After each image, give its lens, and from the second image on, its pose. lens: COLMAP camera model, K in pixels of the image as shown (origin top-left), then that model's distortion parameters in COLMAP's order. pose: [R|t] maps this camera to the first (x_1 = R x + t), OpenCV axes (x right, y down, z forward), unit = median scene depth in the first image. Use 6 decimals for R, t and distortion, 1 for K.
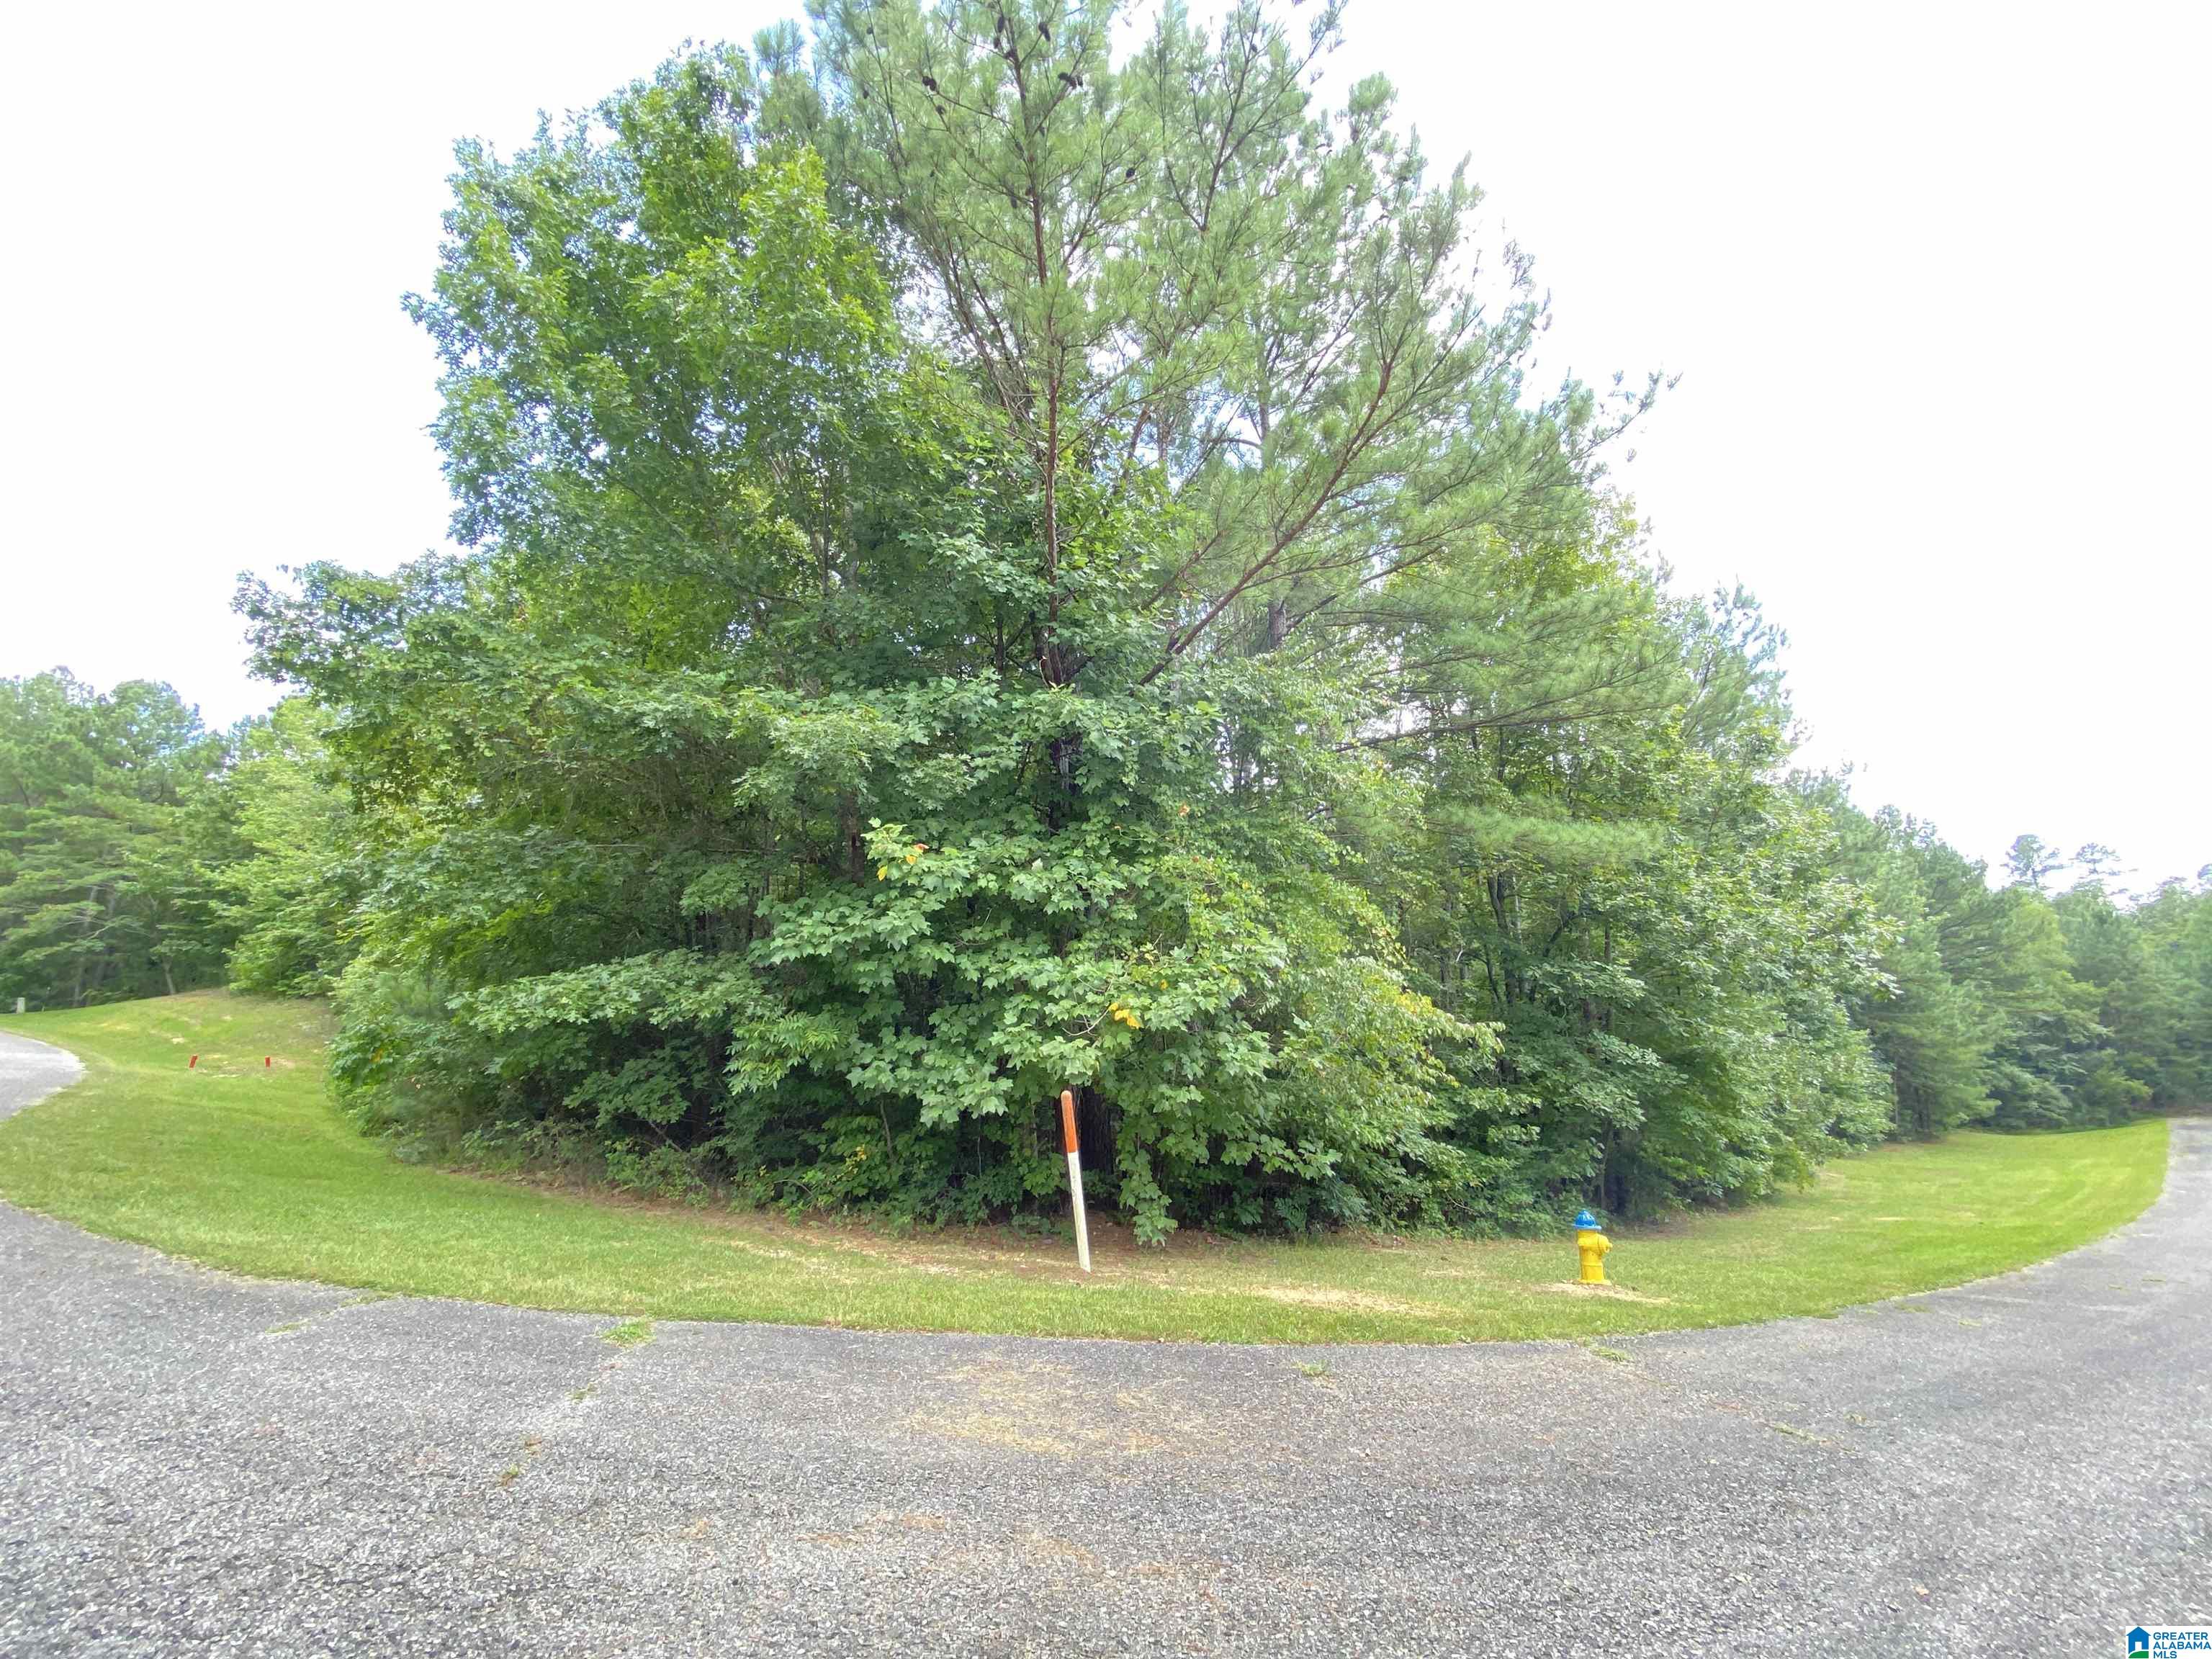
lens RADIAL K [[890.9, 0, 1122.4], [0, 890.9, 848.1], [0, 0, 1]] dist [-0.000665, -0.000222]
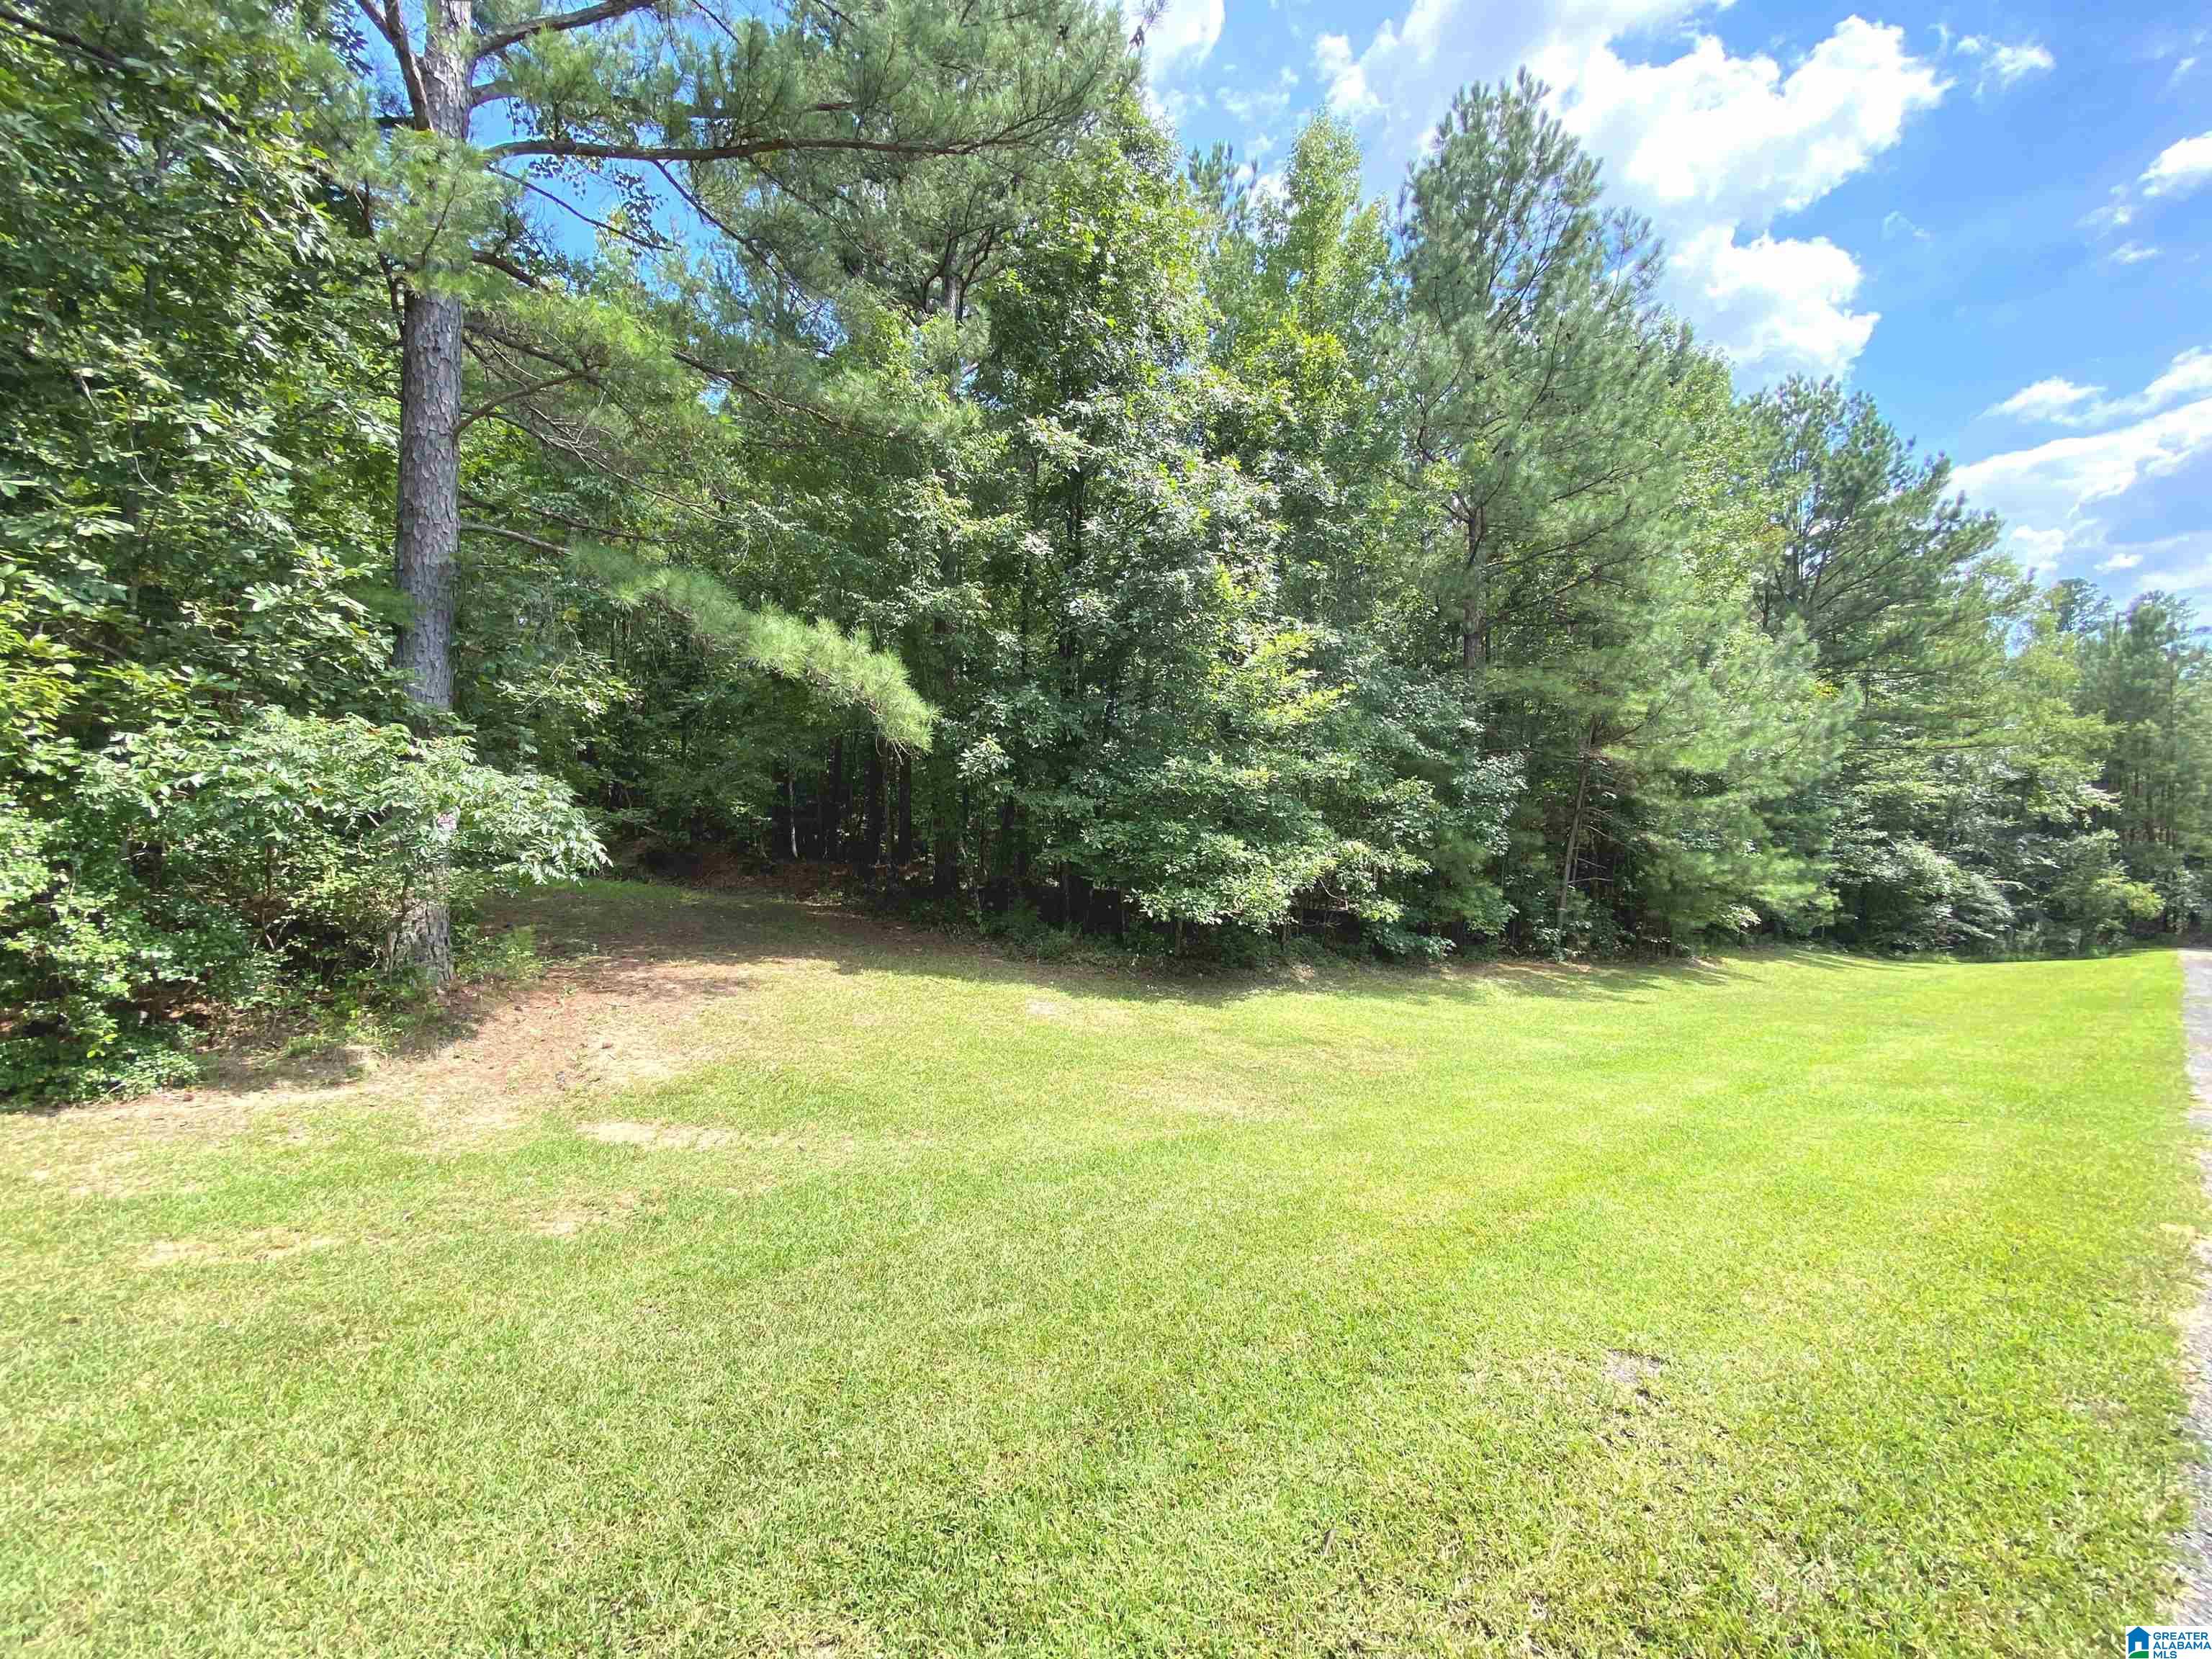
lens RADIAL K [[890.9, 0, 1102.1], [0, 890.9, 833.0], [0, 0, 1]] dist [-0.000665, -0.000222]
pose [[0.999067, 0.028798, -0.032180, 0.464580], [-0.022364, 0.982501, 0.184908, 0.133942], [0.036942, -0.184016, 0.982229, 0.397591]]
